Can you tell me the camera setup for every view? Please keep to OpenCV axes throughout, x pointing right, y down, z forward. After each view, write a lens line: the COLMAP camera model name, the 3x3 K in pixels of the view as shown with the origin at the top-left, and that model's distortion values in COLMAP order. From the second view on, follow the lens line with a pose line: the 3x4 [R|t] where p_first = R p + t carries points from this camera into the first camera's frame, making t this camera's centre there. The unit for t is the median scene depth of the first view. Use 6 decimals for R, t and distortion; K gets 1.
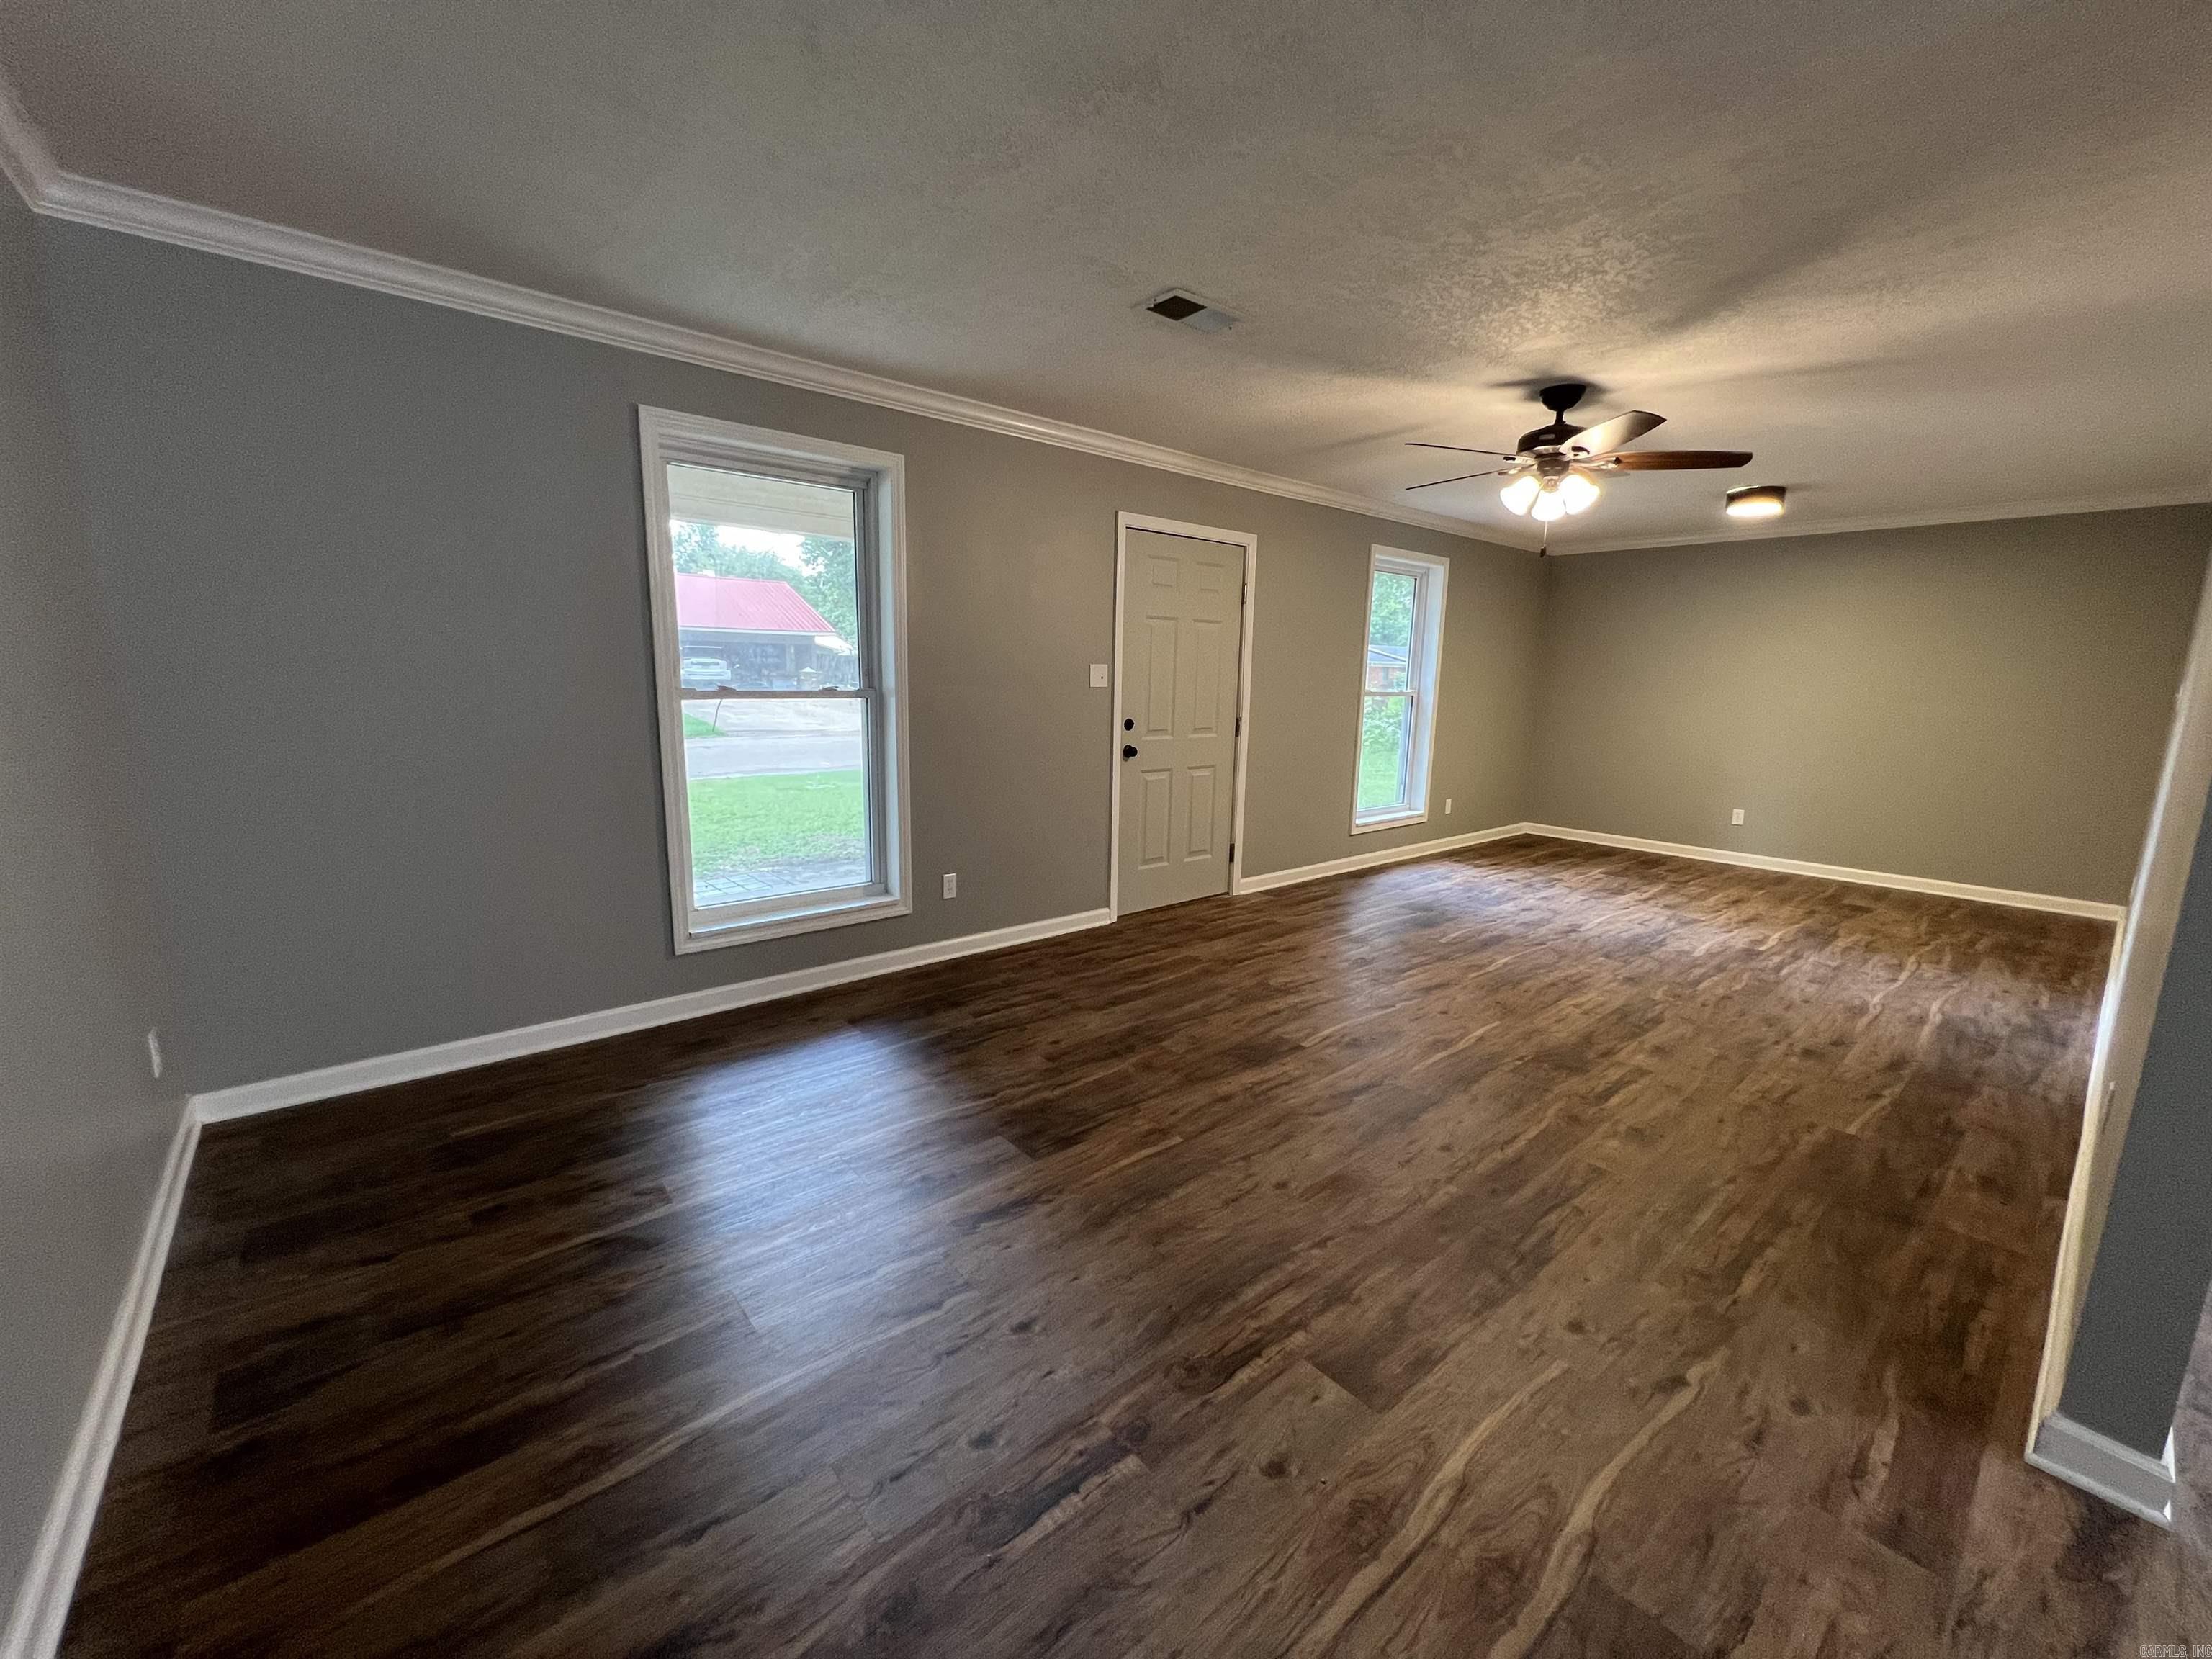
lens RADIAL K [[890.6, 0, 1106.0], [0, 890.6, 829.5], [0, 0, 1]] dist [0.007962, -0.000130]
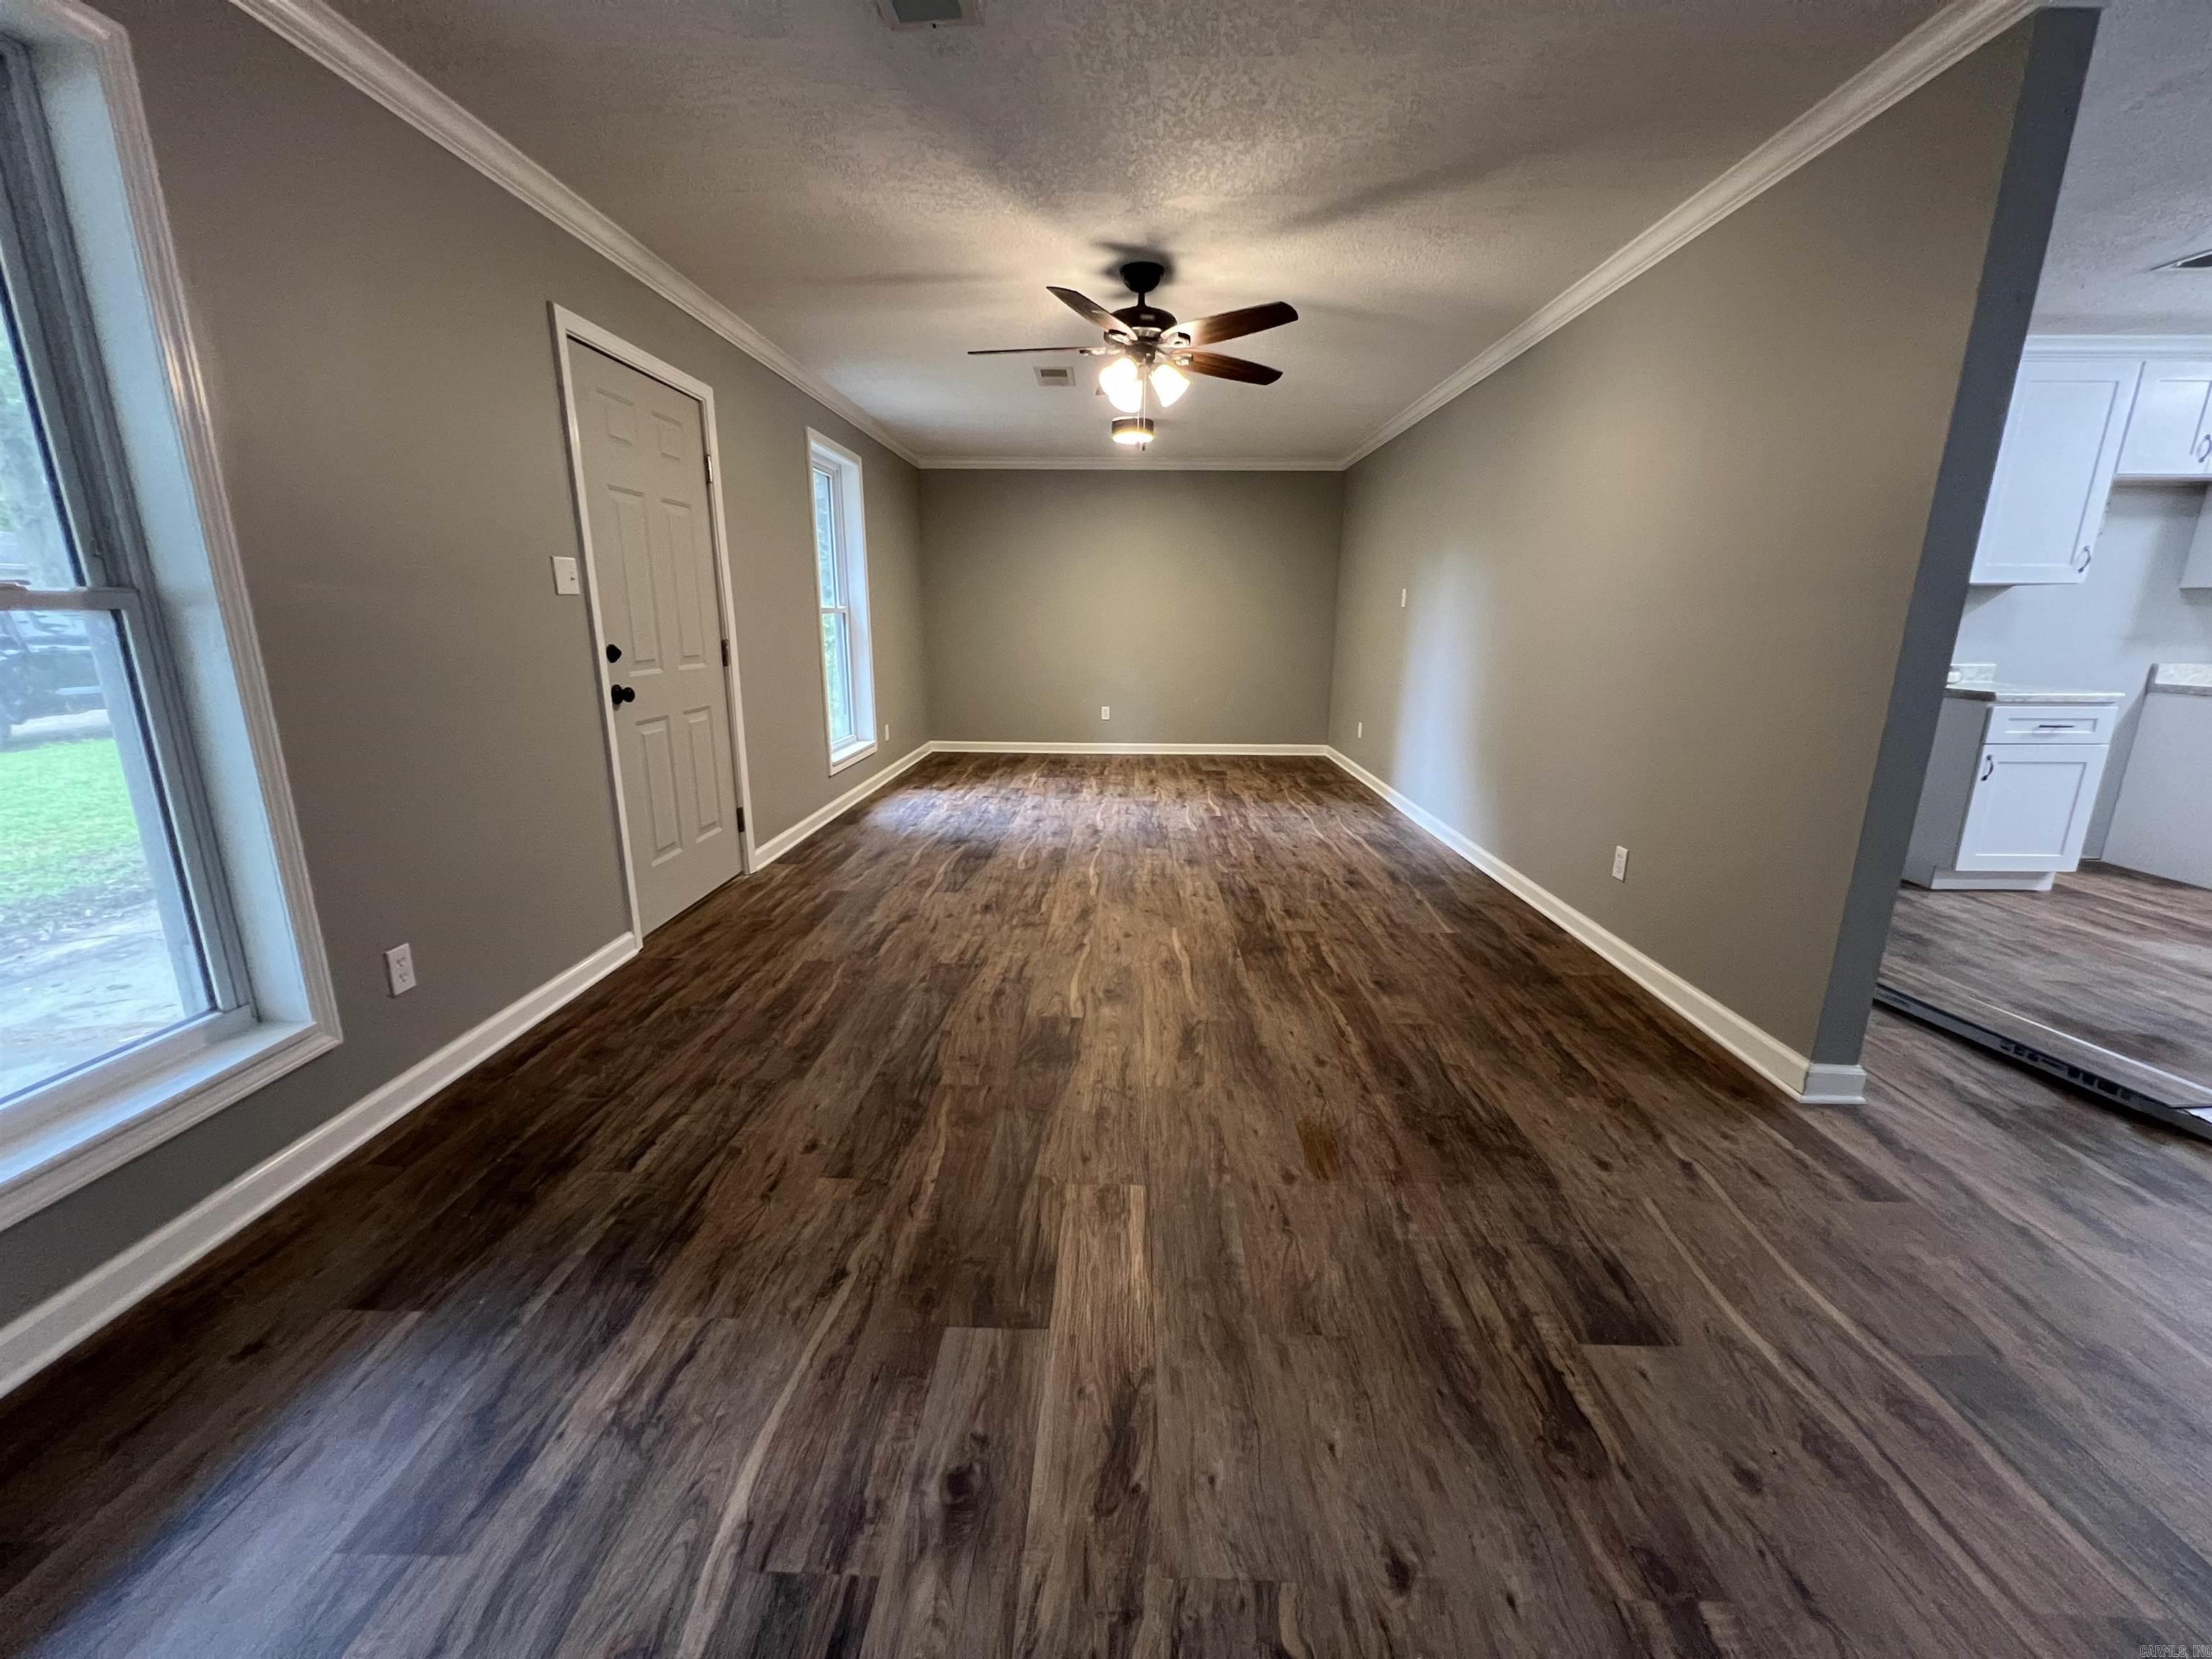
lens RADIAL K [[889.8, 0, 1106.0], [0, 889.8, 829.5], [0, 0, 1]] dist [0.000647, -0.000068]
pose [[0.664292, -0.191977, 0.722400, -0.338216], [0.138522, 0.981333, 0.133408, -0.039736], [-0.734526, 0.011446, 0.678484, 0.418228]]
